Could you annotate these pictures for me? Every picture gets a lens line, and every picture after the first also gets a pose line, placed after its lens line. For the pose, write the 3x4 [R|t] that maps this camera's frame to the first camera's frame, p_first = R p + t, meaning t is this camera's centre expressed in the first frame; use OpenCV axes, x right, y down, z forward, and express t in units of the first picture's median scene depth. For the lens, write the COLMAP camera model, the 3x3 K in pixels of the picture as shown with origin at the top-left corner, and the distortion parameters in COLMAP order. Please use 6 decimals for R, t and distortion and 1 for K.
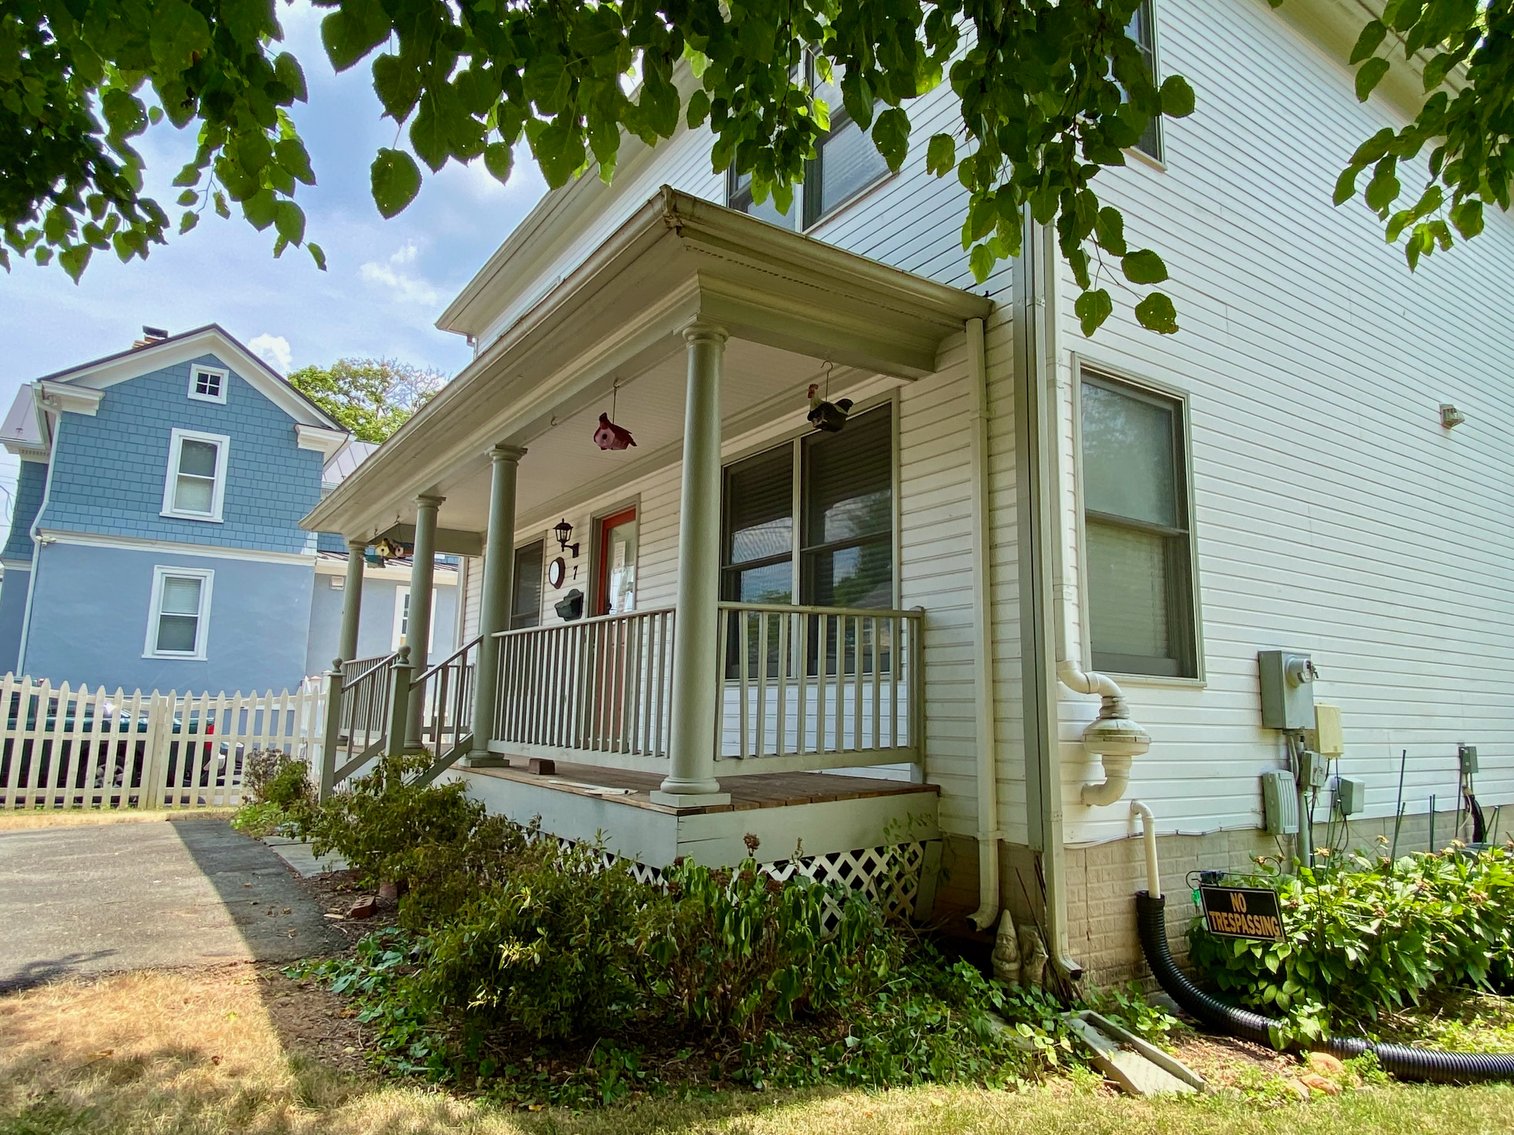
lens RADIAL K [[980.1, 0, 757.0], [0, 980.1, 567.5], [0, 0, 1]] dist [-0.002368, -0.004265]
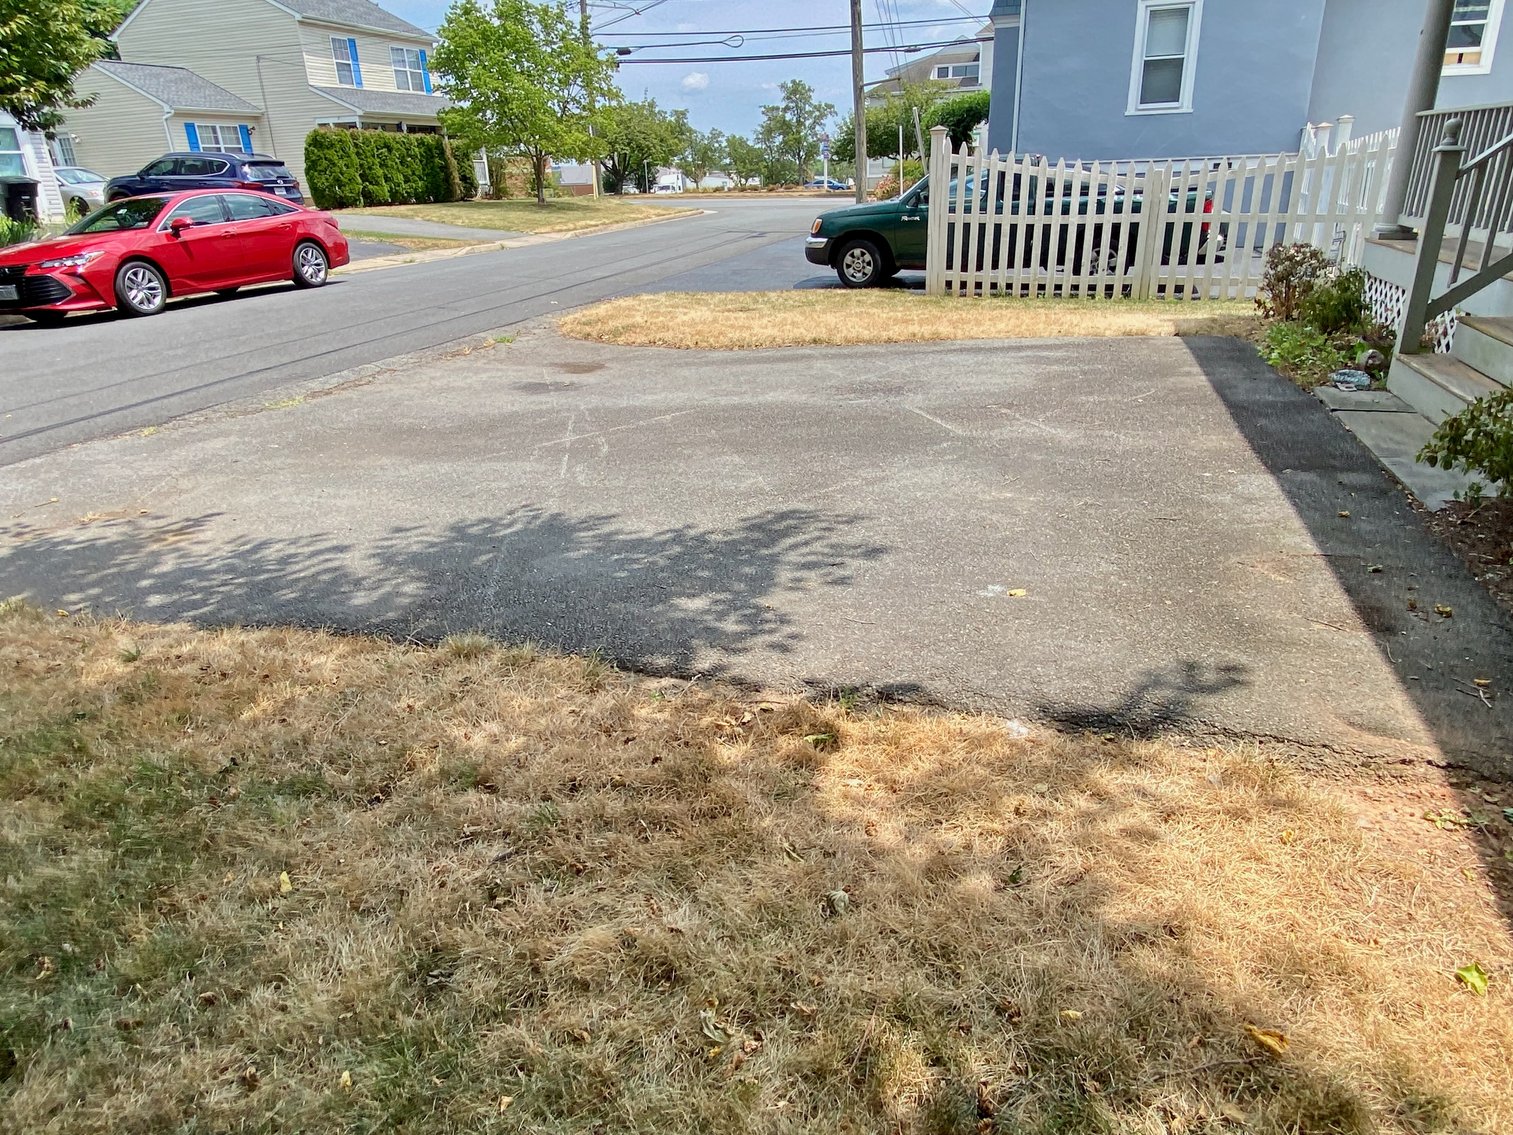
lens RADIAL K [[979.5, 0, 756.5], [0, 979.5, 567.5], [0, 0, 1]] dist [-0.002368, -0.004265]
pose [[0.640971, 0.252861, -0.724719, -0.124066], [0.161831, 0.878435, 0.449624, -0.004299], [0.750311, -0.405478, 0.522131, 0.145569]]
